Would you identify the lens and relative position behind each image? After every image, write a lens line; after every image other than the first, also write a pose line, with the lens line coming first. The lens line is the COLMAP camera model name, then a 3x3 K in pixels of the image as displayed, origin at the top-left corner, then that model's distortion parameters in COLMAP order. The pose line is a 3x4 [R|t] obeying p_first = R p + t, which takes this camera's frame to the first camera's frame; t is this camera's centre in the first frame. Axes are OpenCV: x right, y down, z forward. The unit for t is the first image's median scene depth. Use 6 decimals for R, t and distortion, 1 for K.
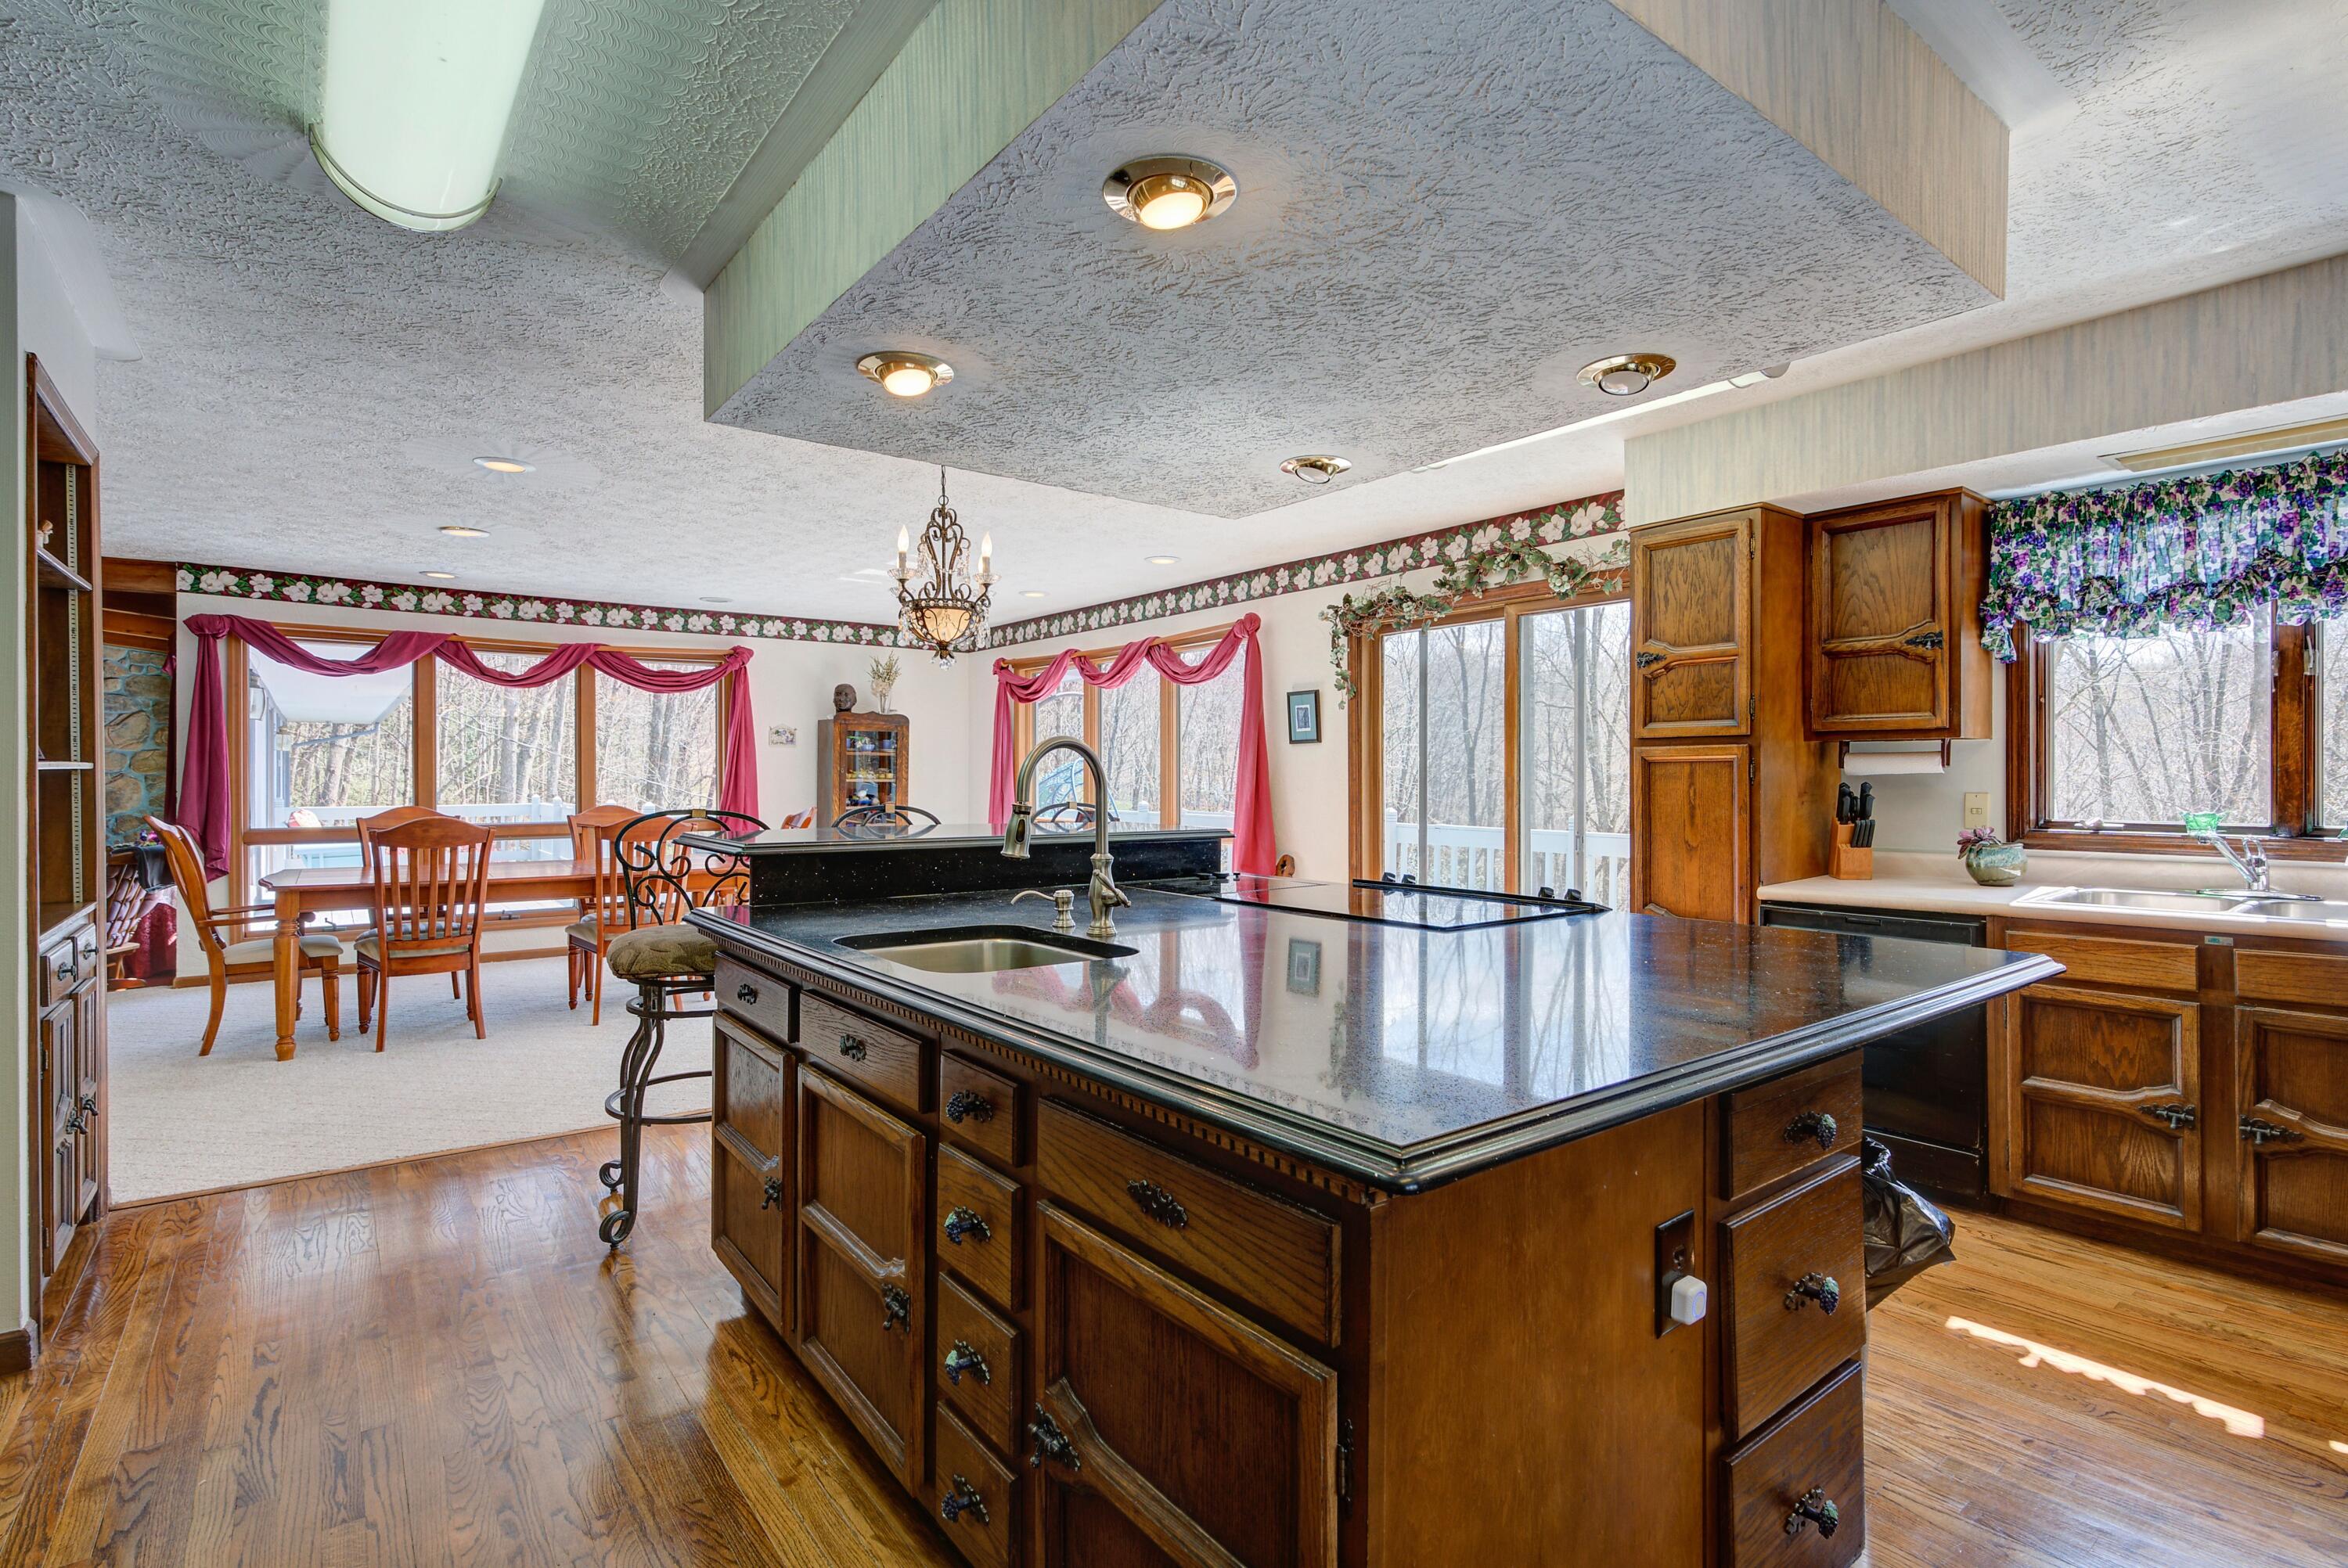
lens RADIAL K [[1107.1, 0, 1174.0], [0, 1107.1, 784.0], [0, 0, 1]] dist [-0.003020, 0.000351]
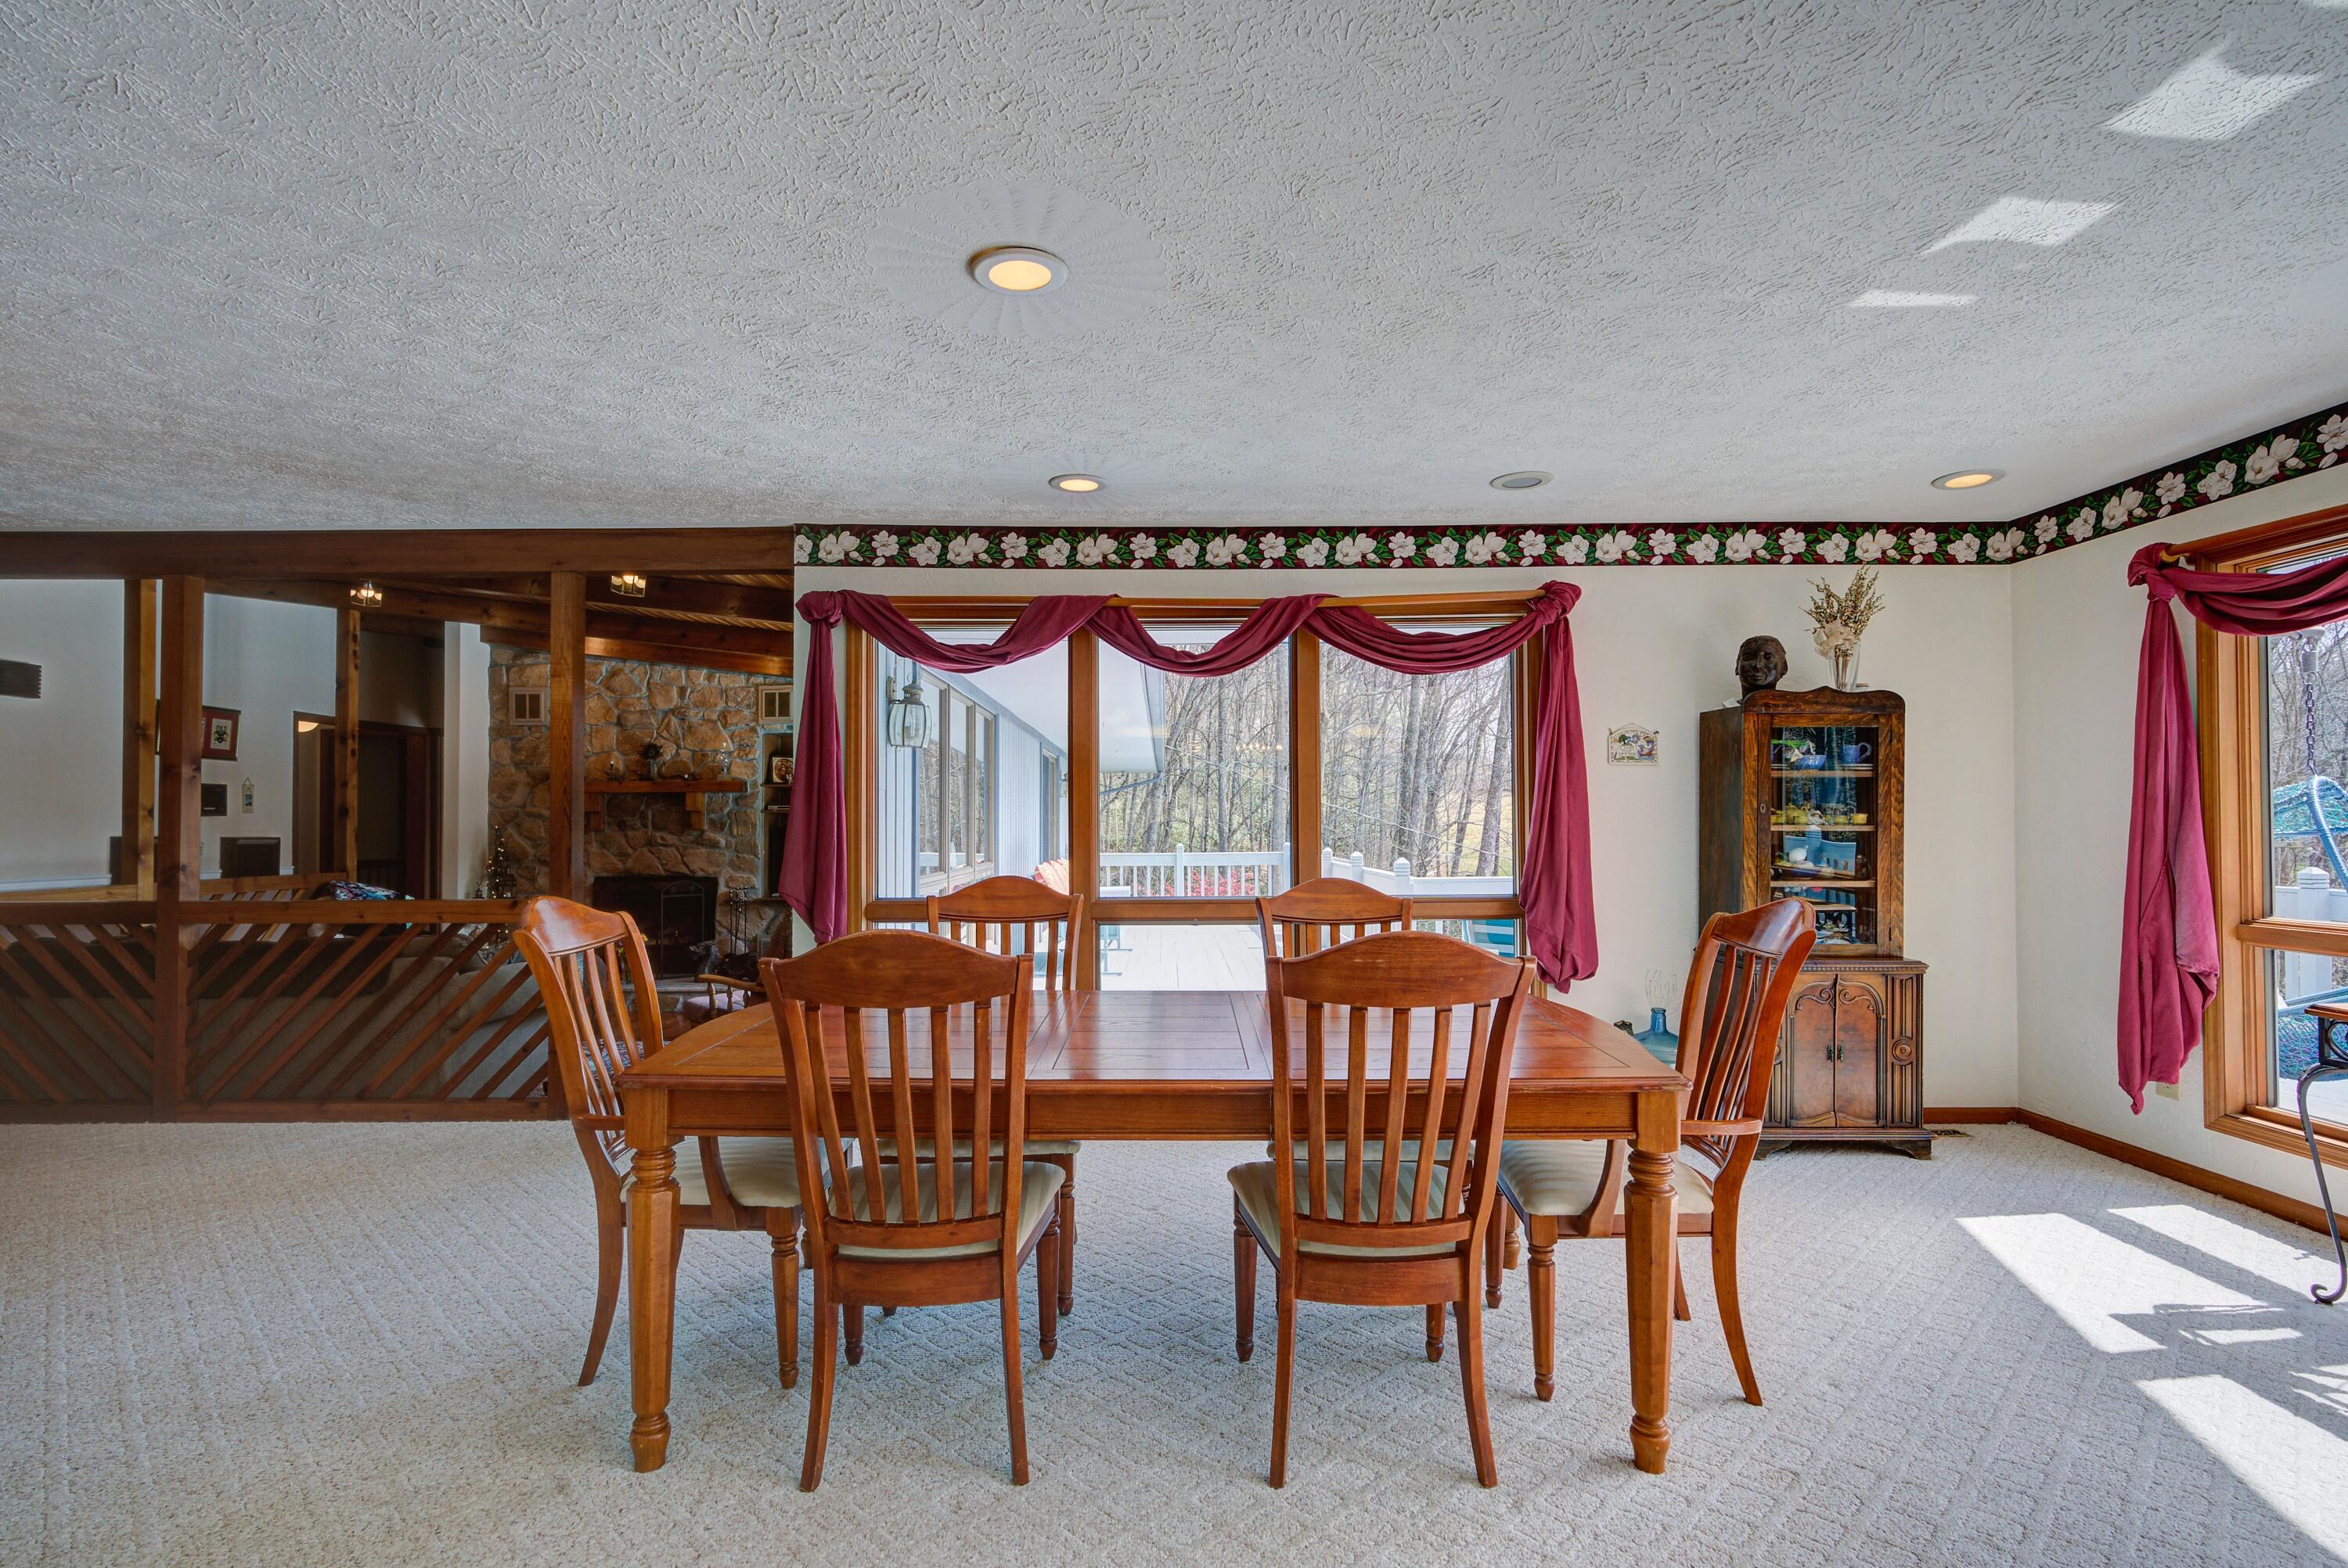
lens RADIAL K [[1102.3, 0, 1170.4], [0, 1102.3, 792.2], [0, 0, 1]] dist [-0.000919, 0.000866]
pose [[0.796627, -0.019624, -0.604153, -0.211367], [-0.000932, 0.999432, -0.033692, -0.002198], [0.604471, 0.027403, 0.796156, 0.442709]]
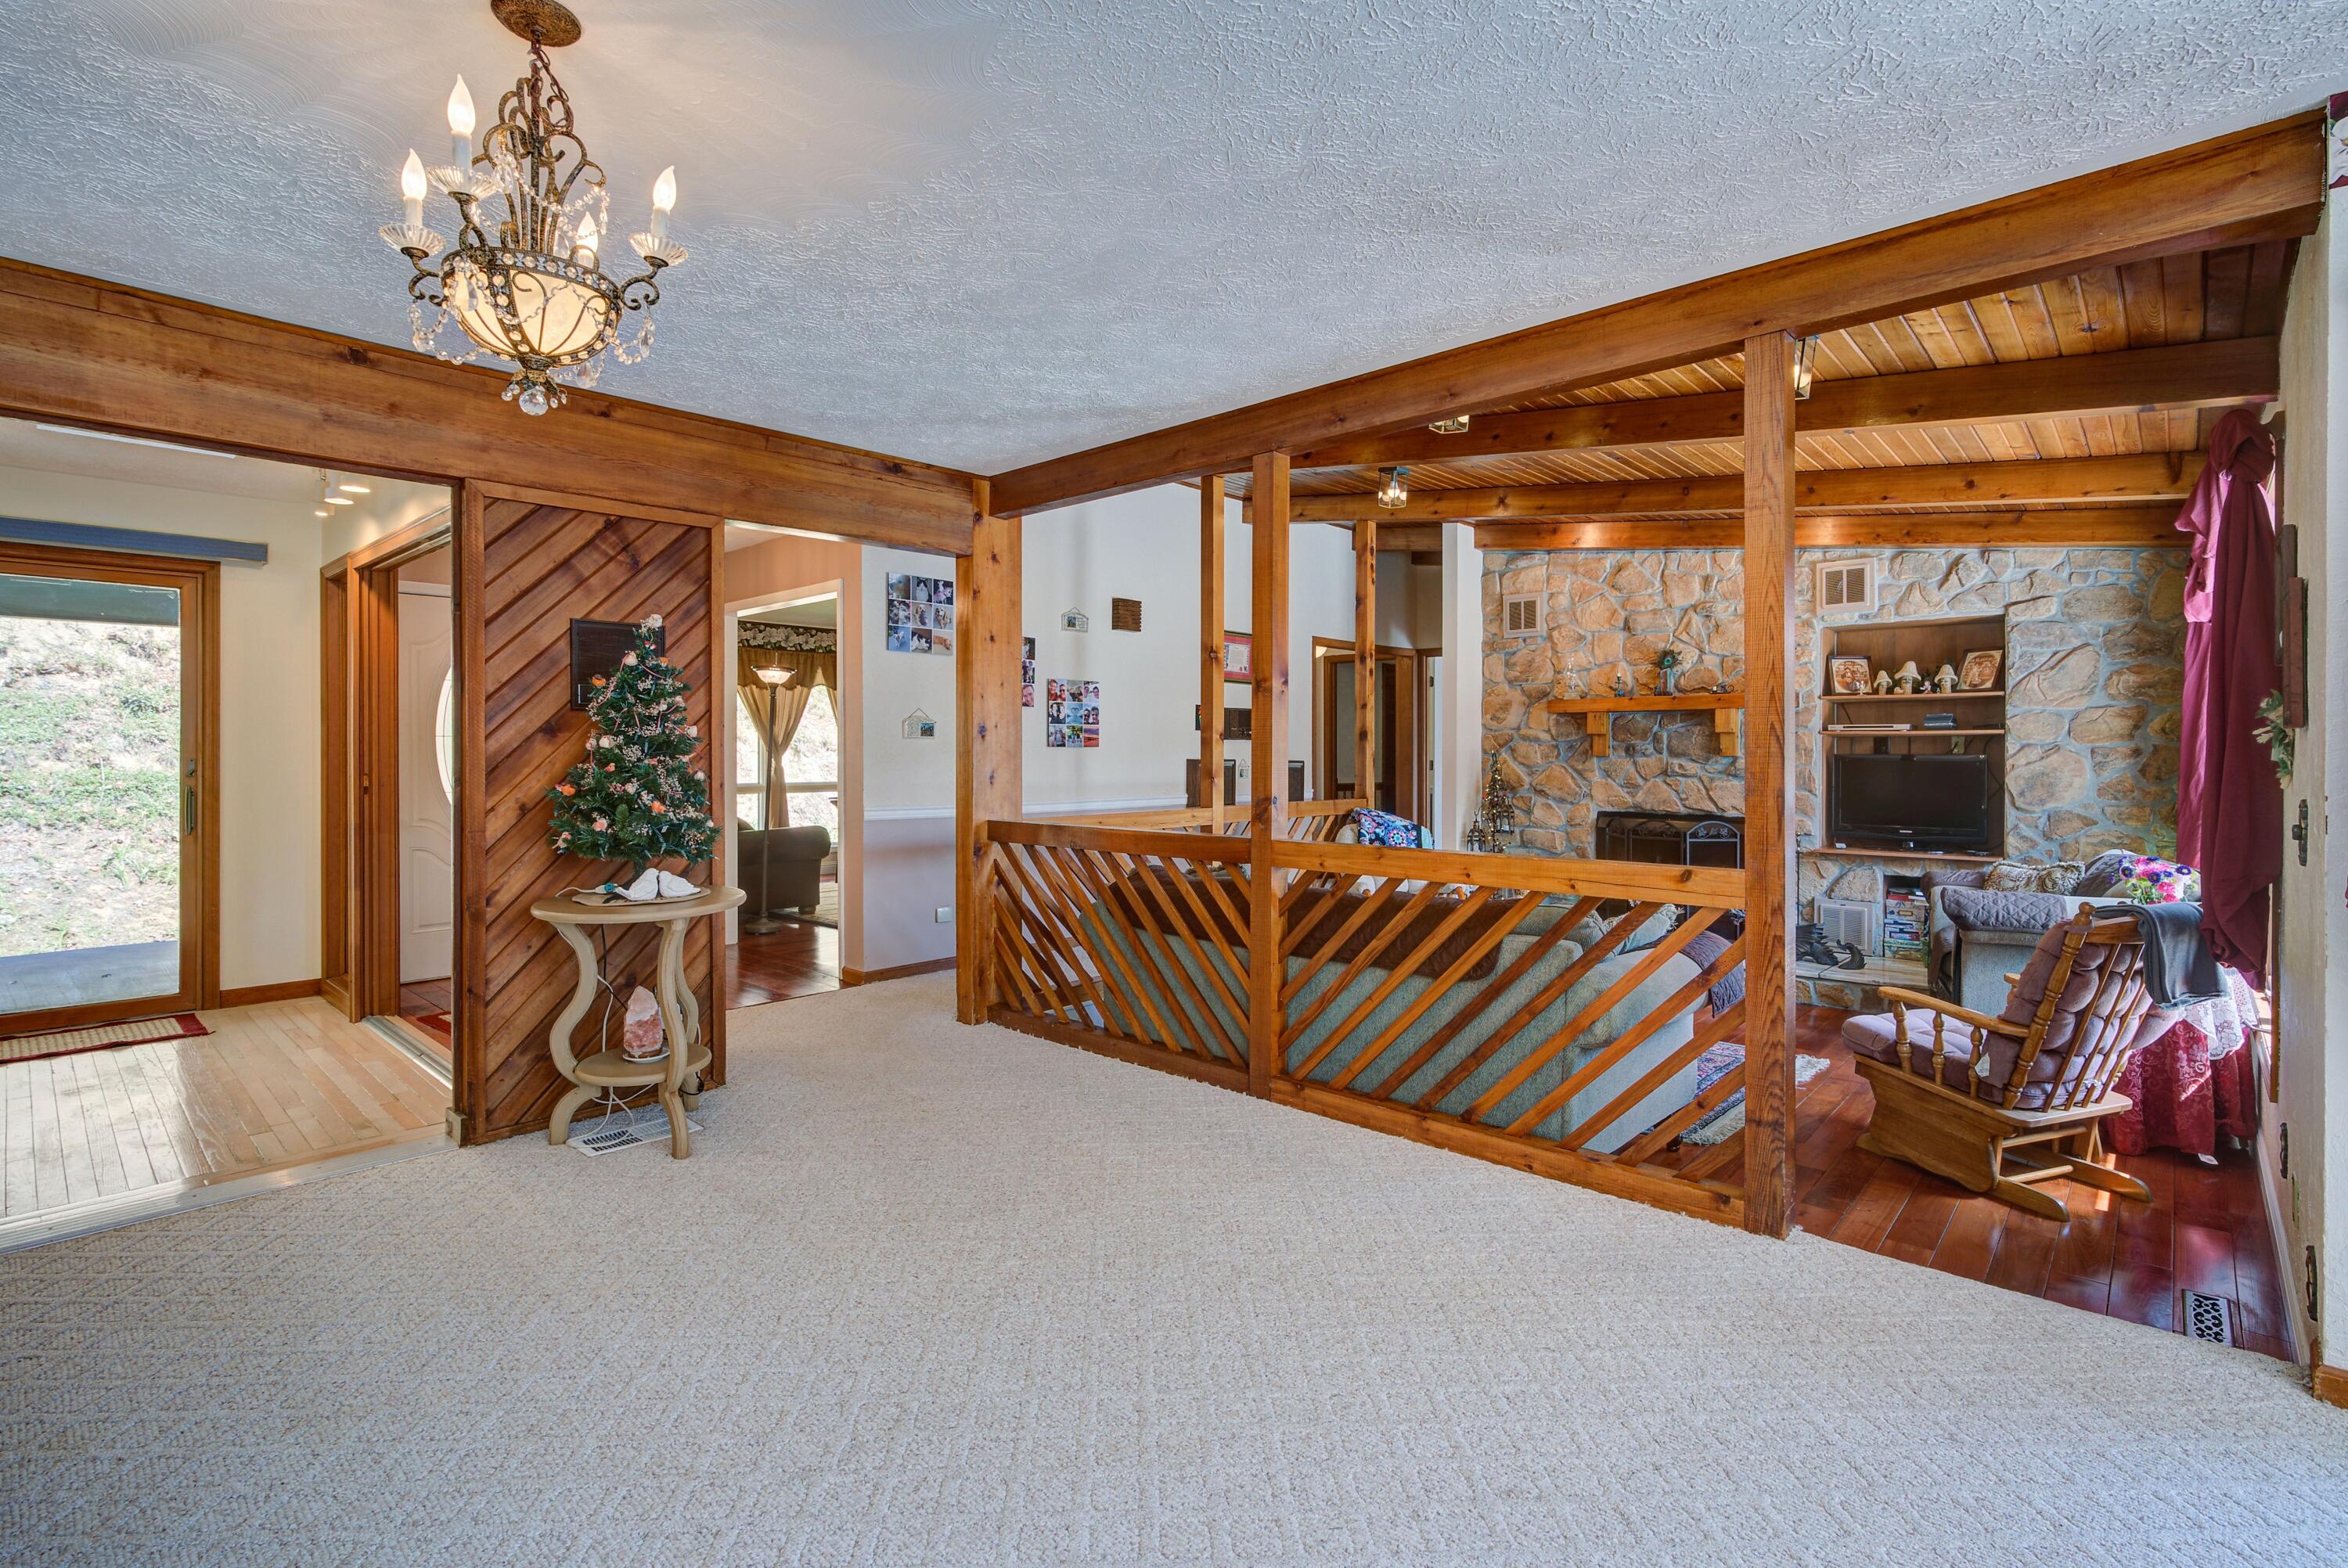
lens RADIAL K [[1097.6, 0, 1174.2], [0, 1097.6, 749.5], [0, 0, 1]] dist [-0.001405, -0.000150]
pose [[0.165758, 0.000729, -0.986166, -0.490105], [-0.007799, 0.999969, -0.000572, -0.003051], [0.986136, 0.007786, 0.165759, 0.466366]]
